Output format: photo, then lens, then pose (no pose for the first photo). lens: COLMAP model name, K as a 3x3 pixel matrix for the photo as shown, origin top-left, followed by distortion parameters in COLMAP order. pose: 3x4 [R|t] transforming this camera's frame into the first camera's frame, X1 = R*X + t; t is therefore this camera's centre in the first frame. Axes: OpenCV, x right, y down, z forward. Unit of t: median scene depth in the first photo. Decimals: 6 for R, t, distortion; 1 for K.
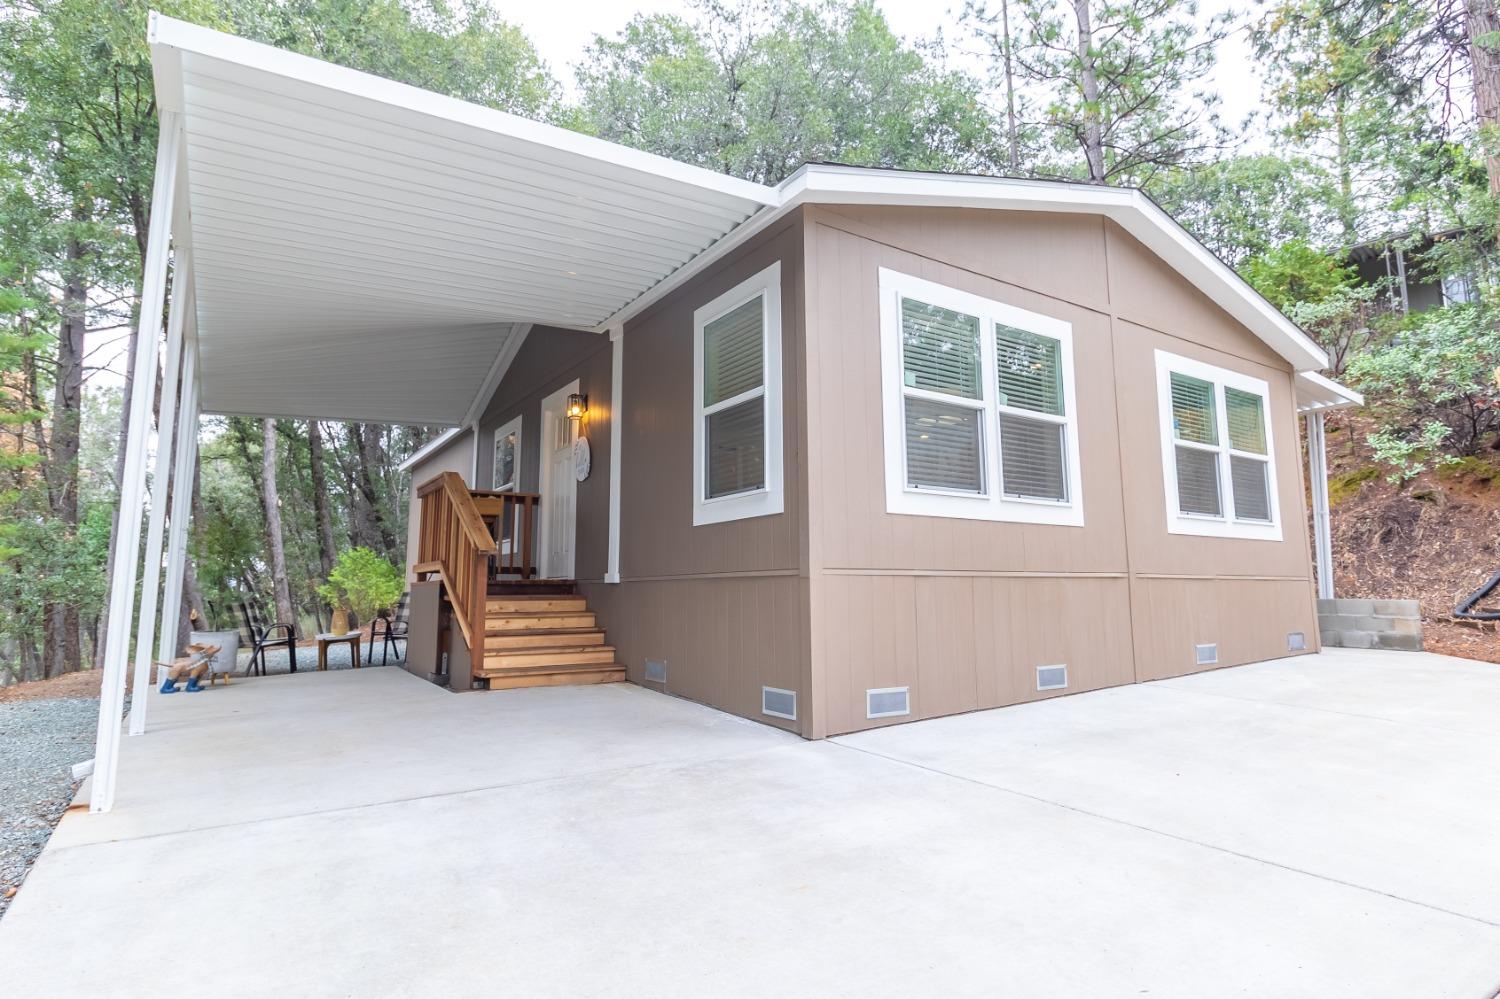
lens RADIAL K [[807.0, 0, 750.0], [0, 807.0, 499.5], [0, 0, 1]] dist [0.001344, 0.000175]
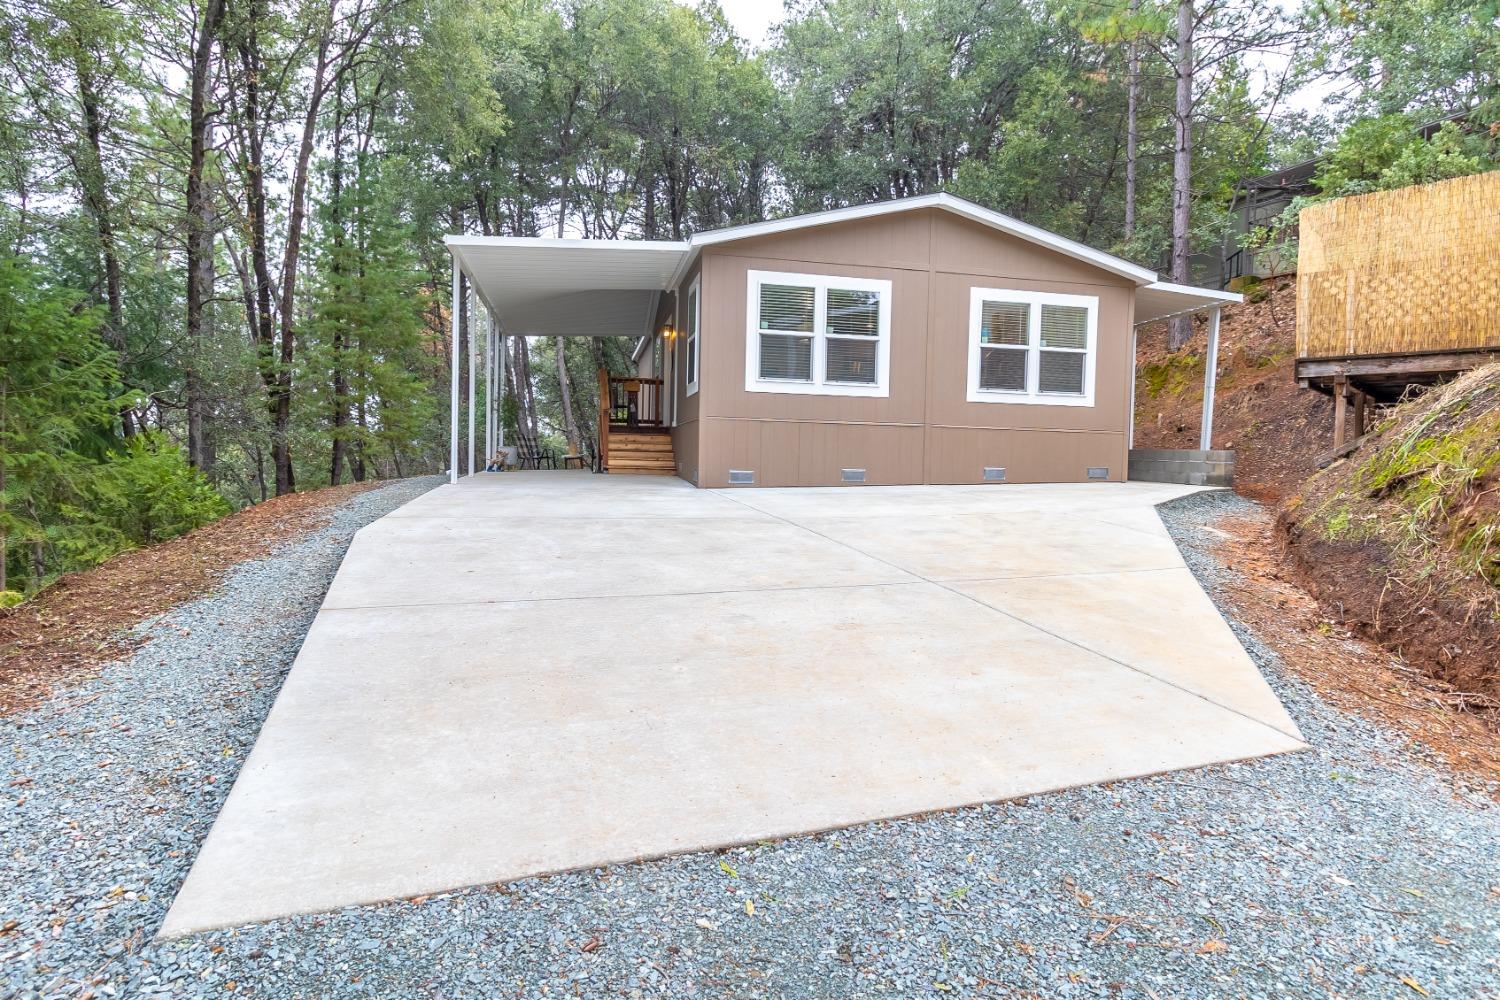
lens RADIAL K [[807.0, 0, 750.0], [0, 807.0, 500.0], [0, 0, 1]] dist [0.001344, 0.000175]
pose [[0.926058, 0.046658, -0.374485, 0.822846], [0.013696, 0.987518, 0.156907, -0.028036], [0.377132, -0.150434, 0.913861, -0.823523]]
